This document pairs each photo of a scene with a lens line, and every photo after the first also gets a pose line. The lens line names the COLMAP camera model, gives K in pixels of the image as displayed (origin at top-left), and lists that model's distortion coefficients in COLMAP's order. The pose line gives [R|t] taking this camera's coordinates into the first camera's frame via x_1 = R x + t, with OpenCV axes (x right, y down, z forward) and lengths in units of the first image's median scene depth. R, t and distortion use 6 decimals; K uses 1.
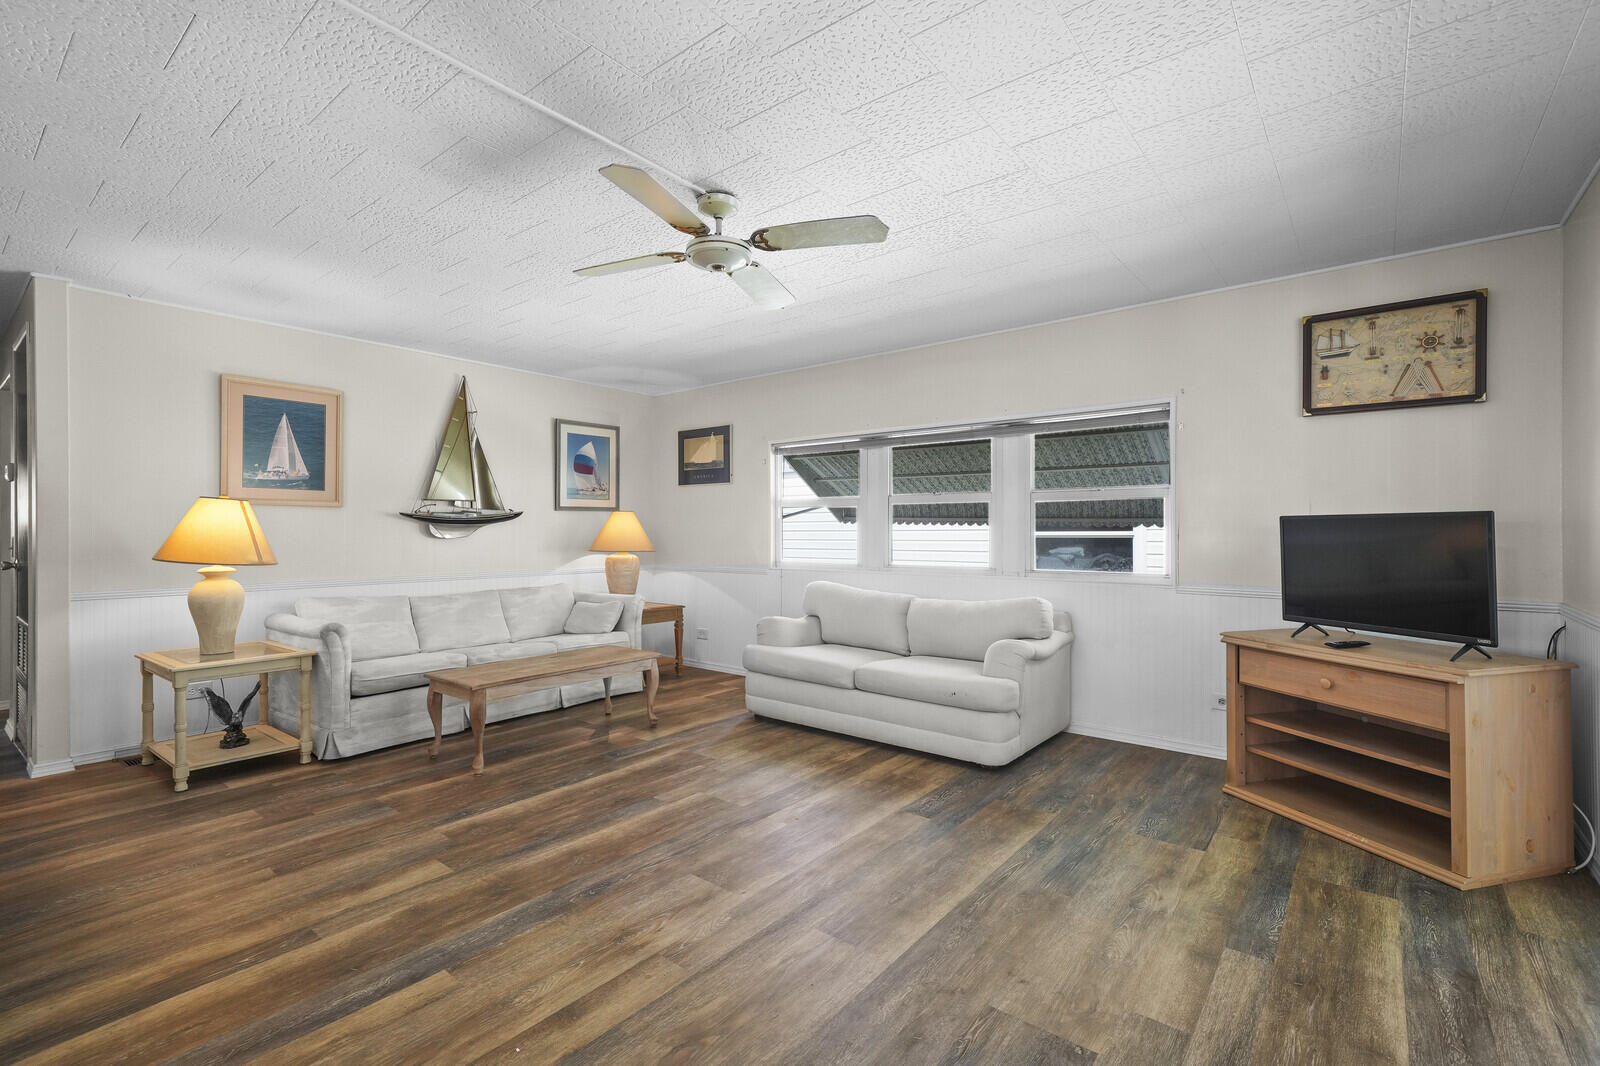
lens RADIAL K [[706.7, 0, 811.1], [0, 706.7, 526.7], [0, 0, 1]] dist [-0.001652, 0.006284]
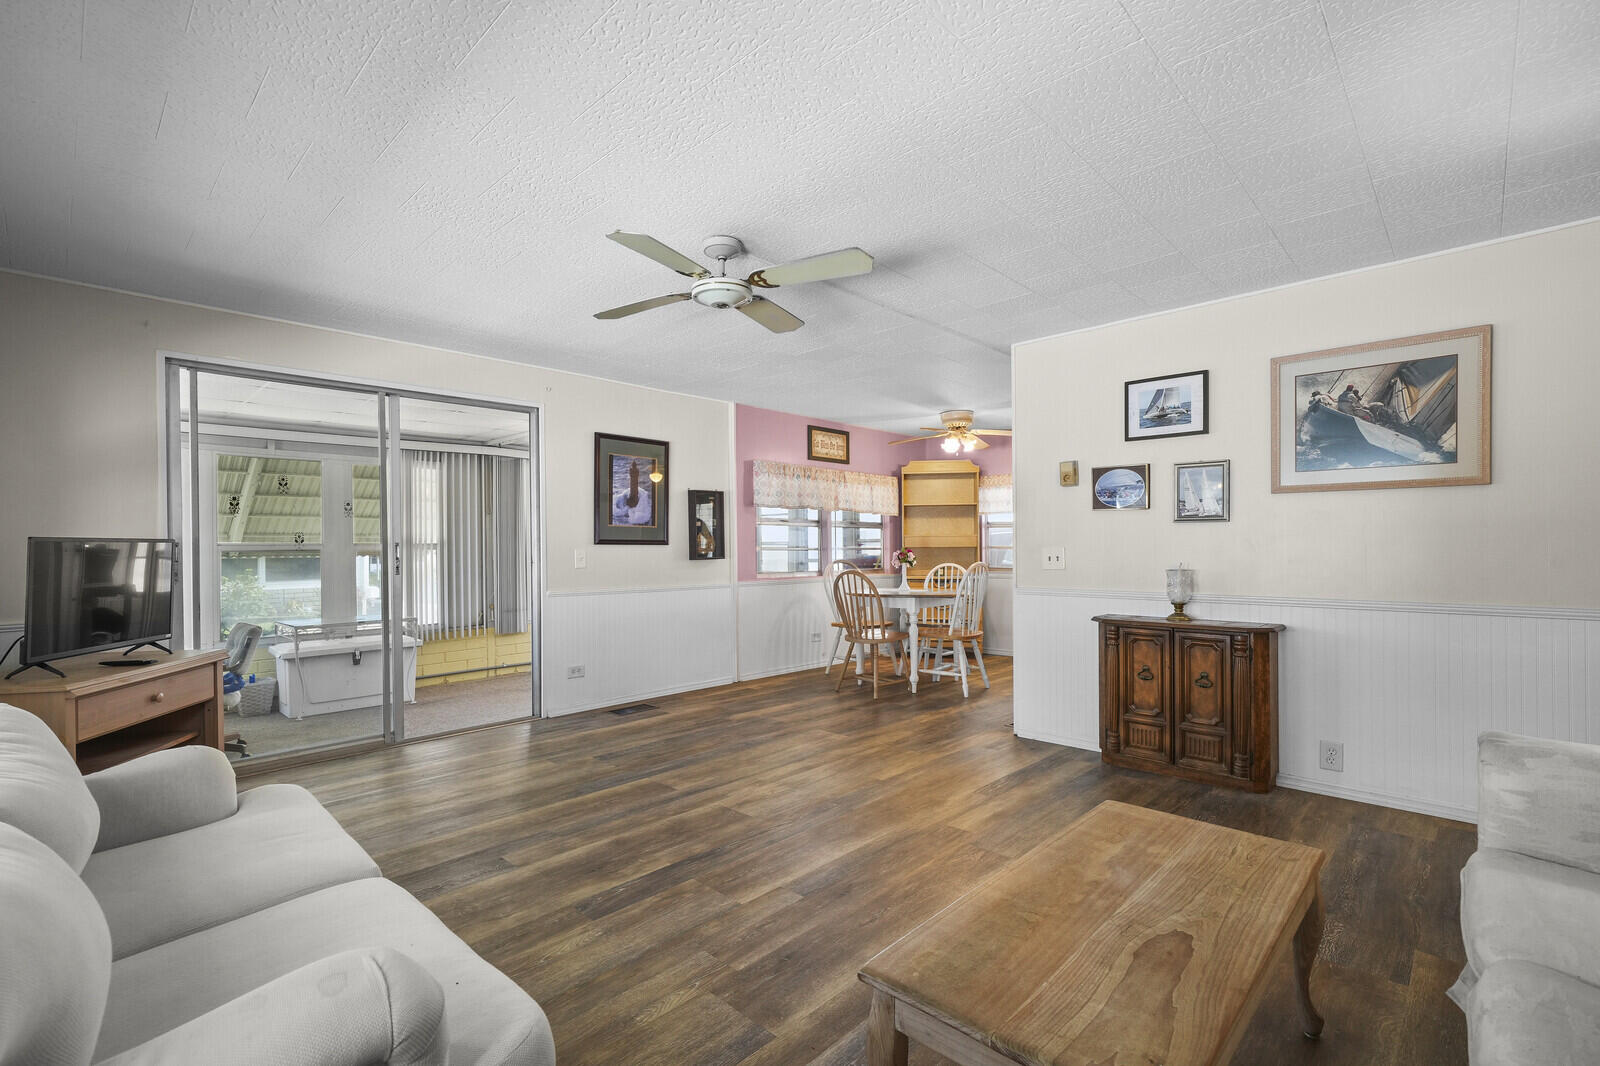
lens RADIAL K [[706.7, 0, 803.9], [0, 706.7, 566.5], [0, 0, 1]] dist [-0.001652, 0.006284]
pose [[-0.996085, 0.004973, 0.088255, -0.258478], [0.006721, 0.999787, 0.019522, 0.010901], [-0.088139, 0.020039, -0.995907, 1.551474]]
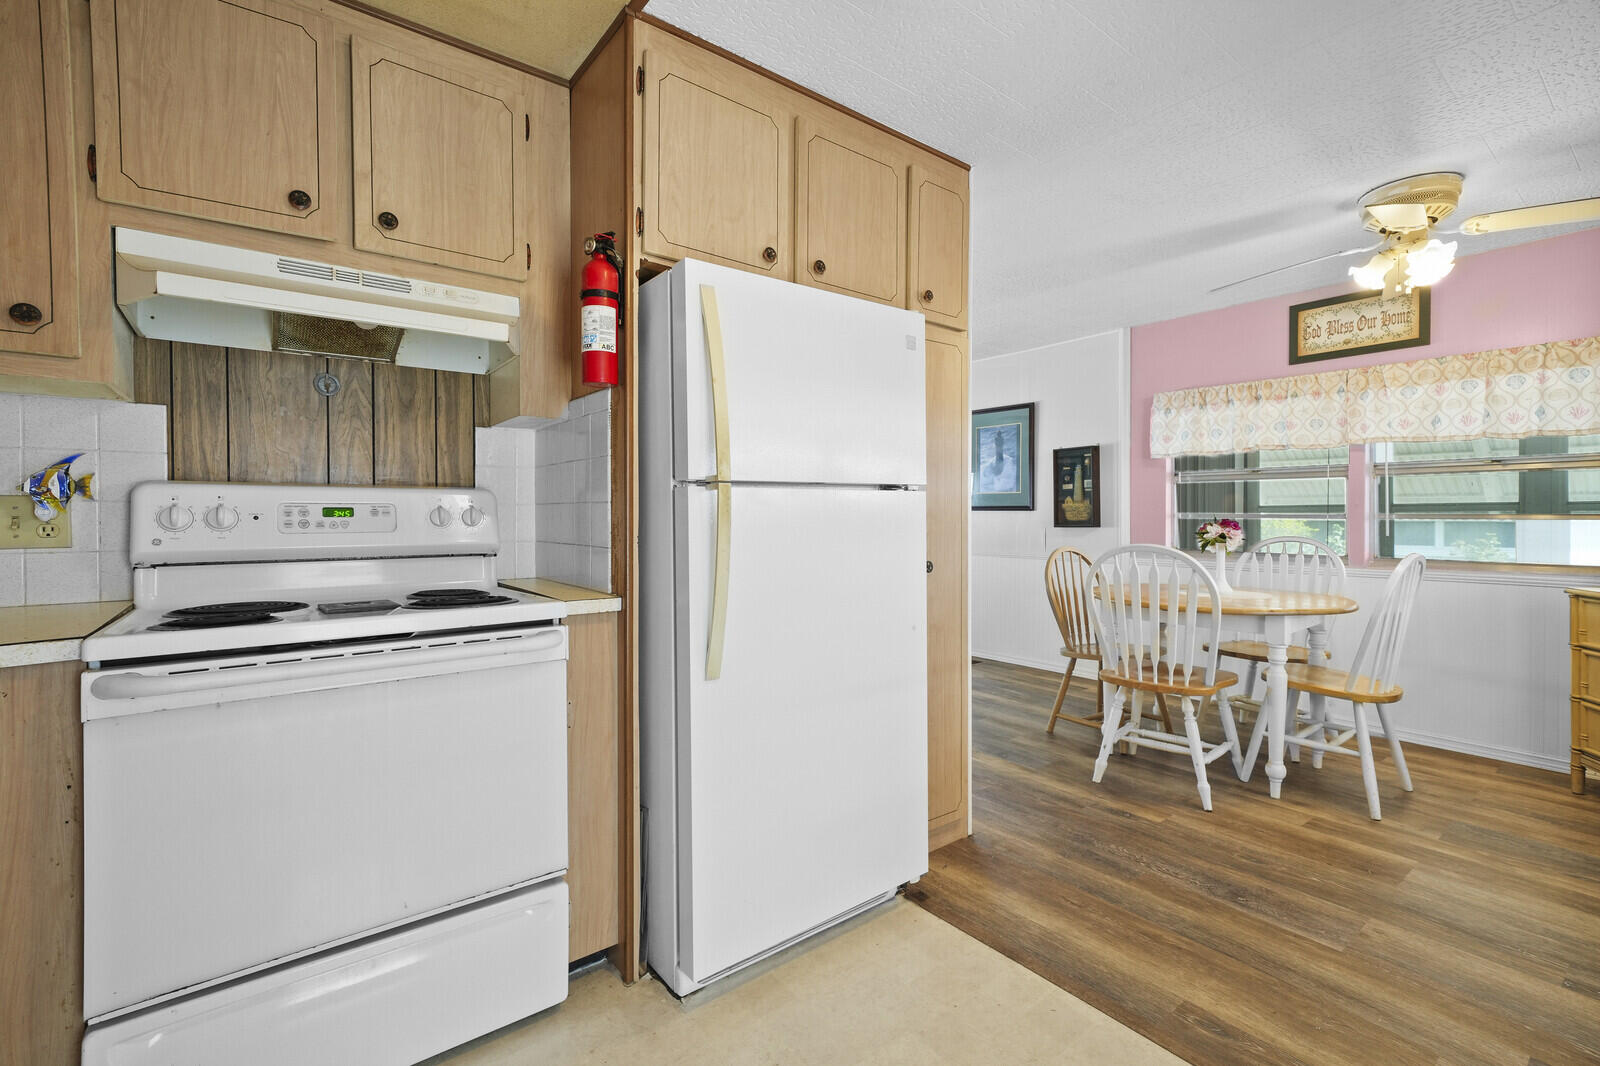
lens RADIAL K [[706.7, 0, 794.2], [0, 706.7, 525.8], [0, 0, 1]] dist [-0.001652, 0.006284]
pose [[0.238779, -0.020592, 0.970855, -1.429161], [0.001089, 0.999780, 0.020938, -0.007901], [-0.971073, -0.003942, 0.238749, 0.107302]]
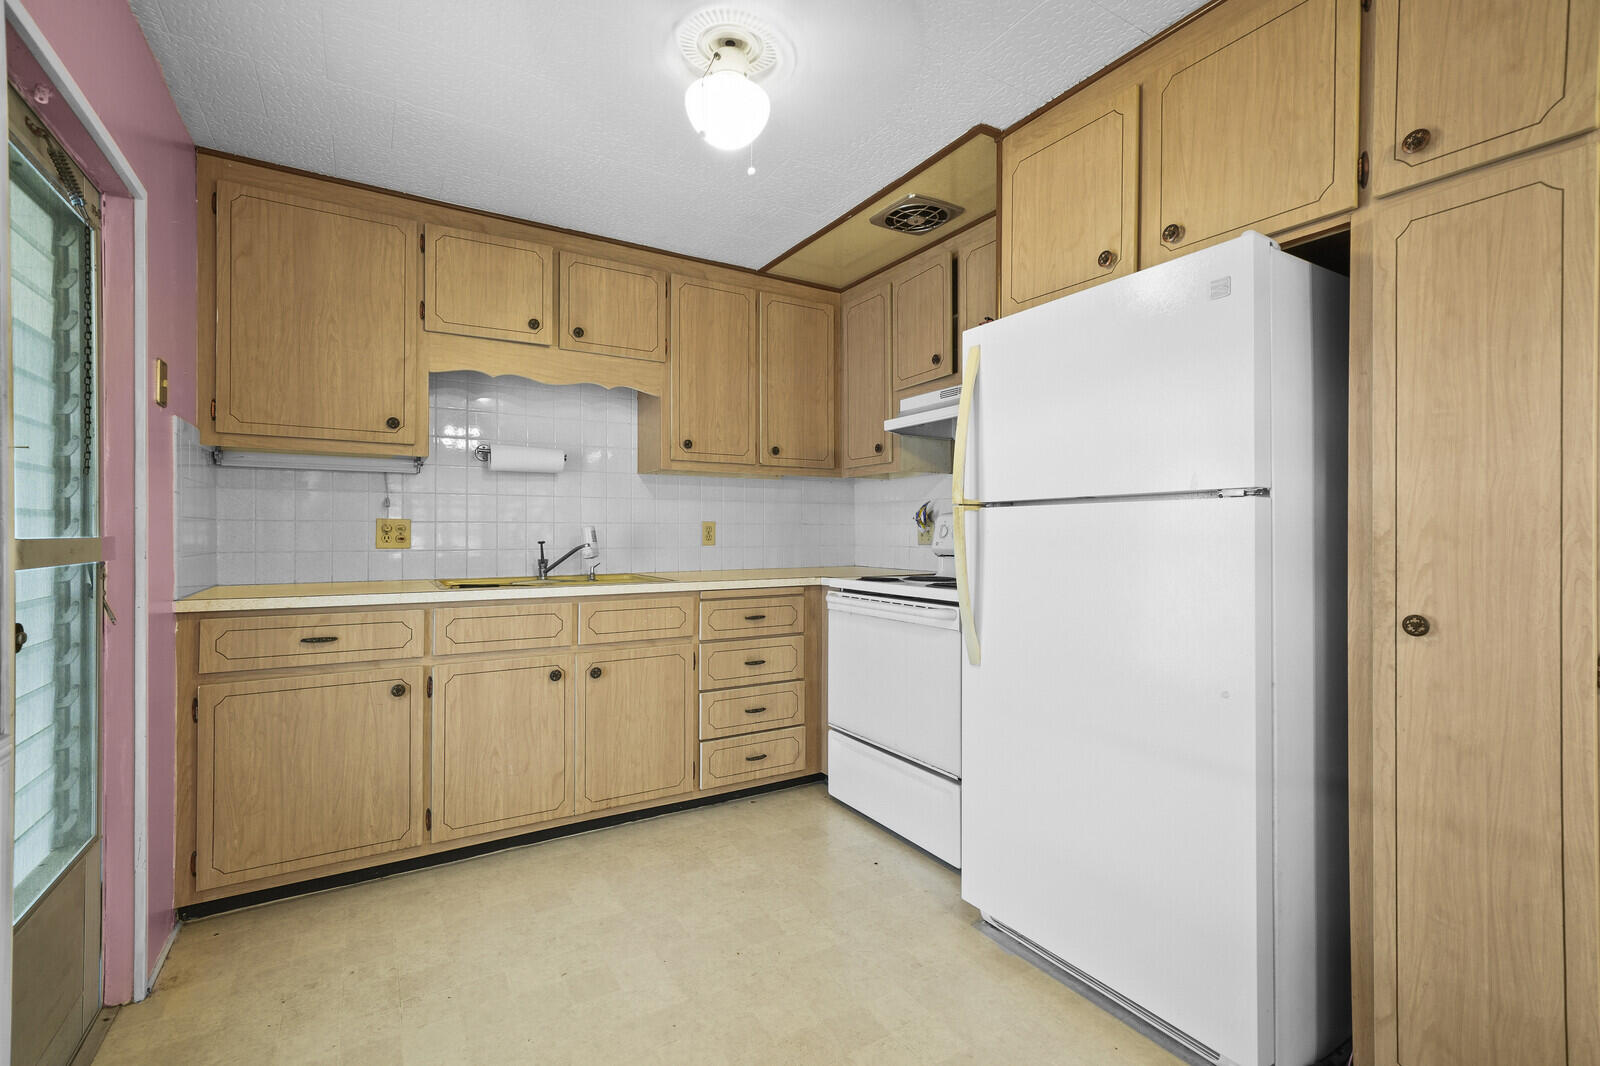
lens RADIAL K [[706.7, 0, 806.6], [0, 706.7, 532.2], [0, 0, 1]] dist [-0.001652, 0.006284]
pose [[0.943691, -0.001356, -0.330826, -0.920826], [0.002611, 0.999991, 0.003348, -0.006692], [0.330819, -0.004023, 0.943686, -0.320718]]
